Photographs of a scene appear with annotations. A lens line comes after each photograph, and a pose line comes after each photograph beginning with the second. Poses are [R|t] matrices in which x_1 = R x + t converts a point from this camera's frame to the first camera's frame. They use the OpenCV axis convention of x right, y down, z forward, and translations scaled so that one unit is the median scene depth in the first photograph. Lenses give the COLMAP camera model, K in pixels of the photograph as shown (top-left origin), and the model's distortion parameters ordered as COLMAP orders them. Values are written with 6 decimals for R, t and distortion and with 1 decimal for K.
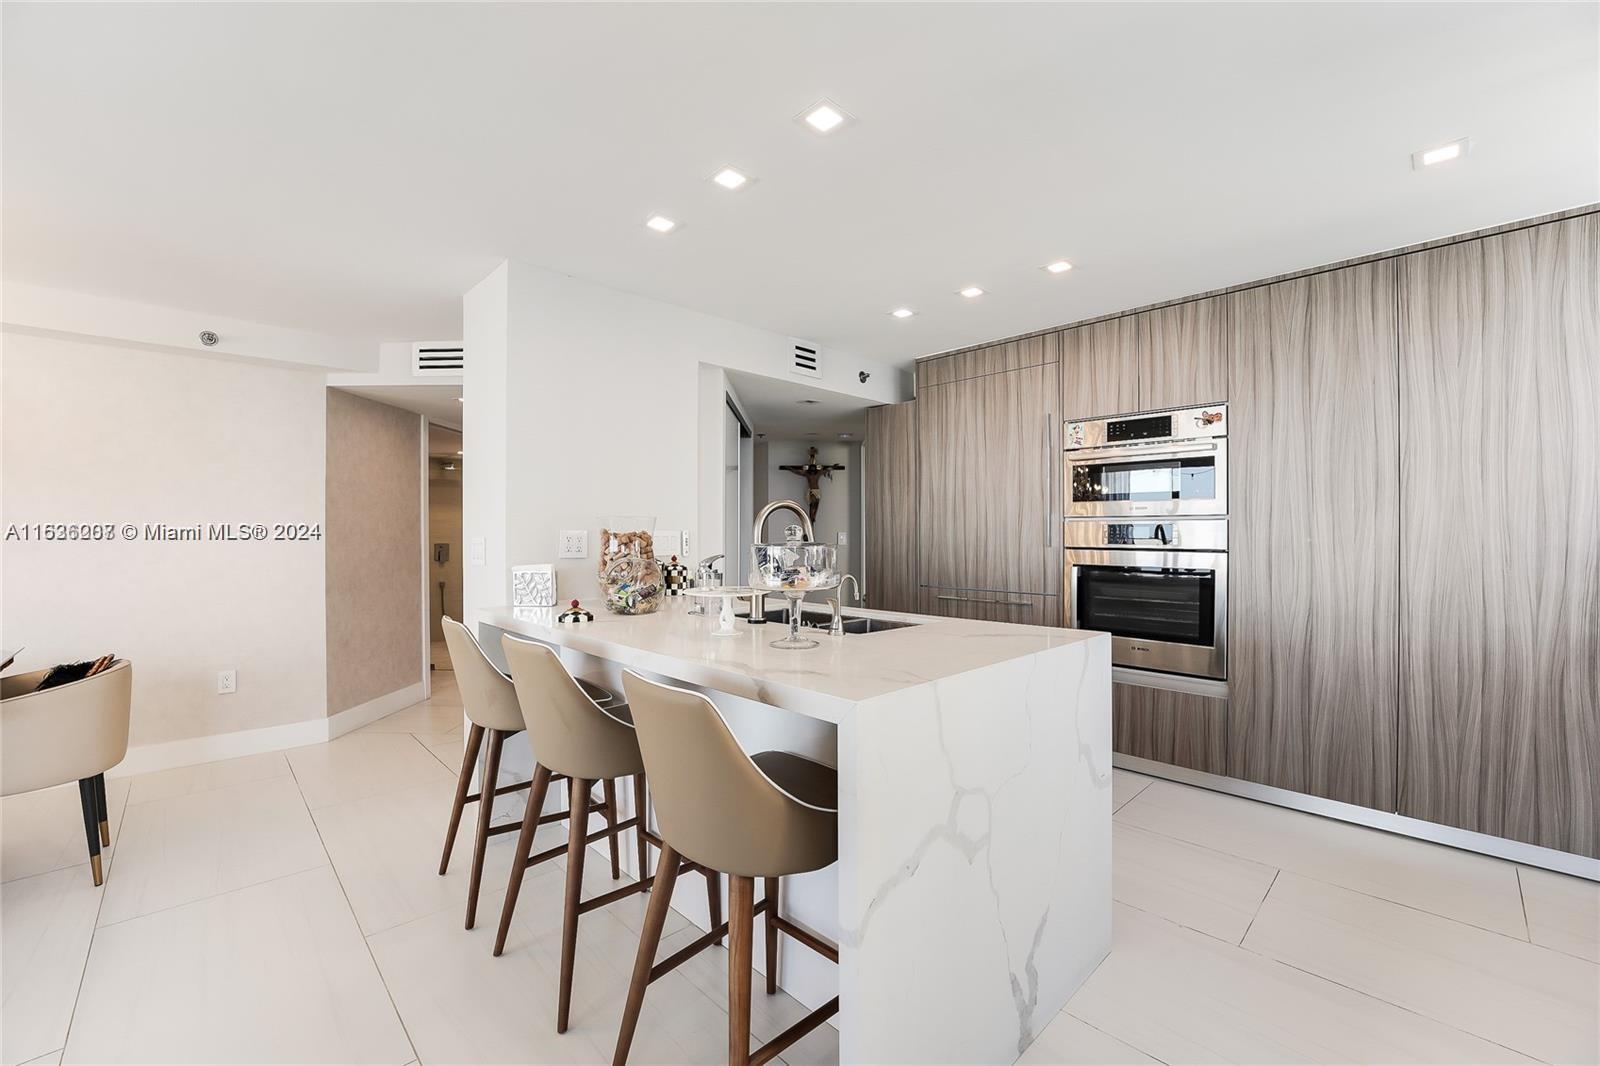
lens RADIAL K [[650.6, 0, 795.1], [0, 650.6, 539.1], [0, 0, 1]] dist [-0.019618, 0.000013]
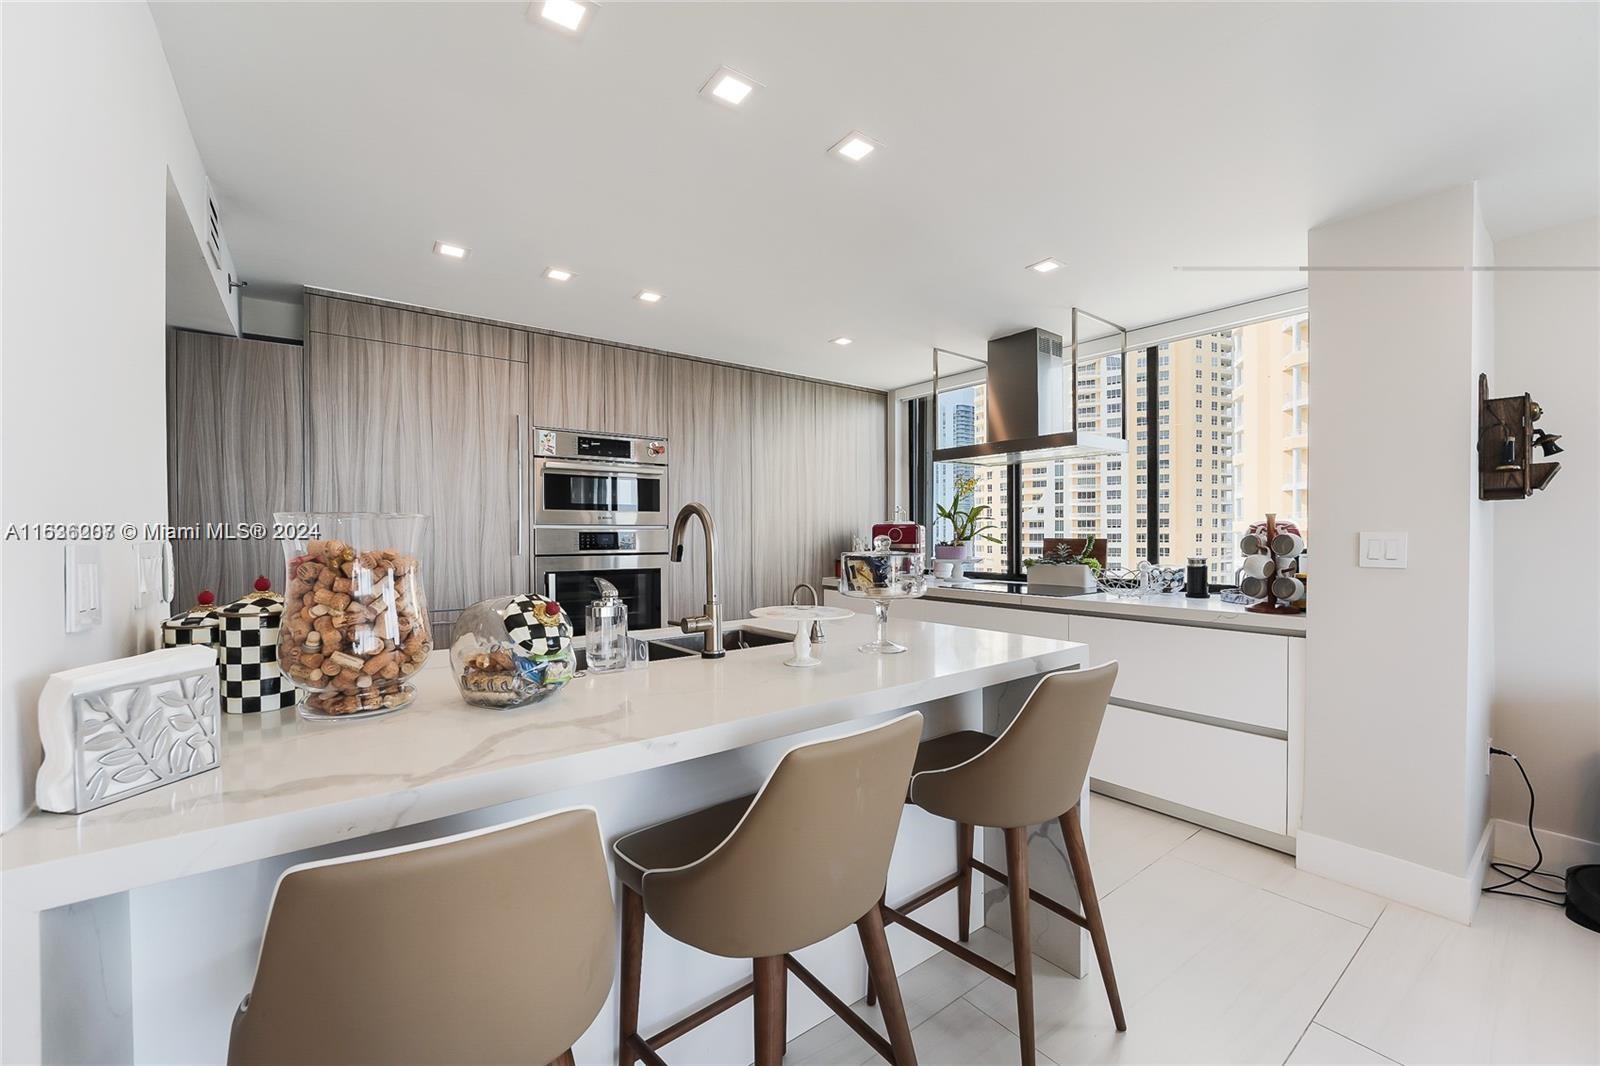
lens RADIAL K [[650.6, 0, 809.8], [0, 650.6, 535.0], [0, 0, 1]] dist [-0.019618, 0.000013]
pose [[0.100512, -0.000111, 0.994936, -0.590879], [0.017073, 0.999853, -0.001613, -0.010975], [-0.994789, 0.017149, 0.100499, 0.566407]]
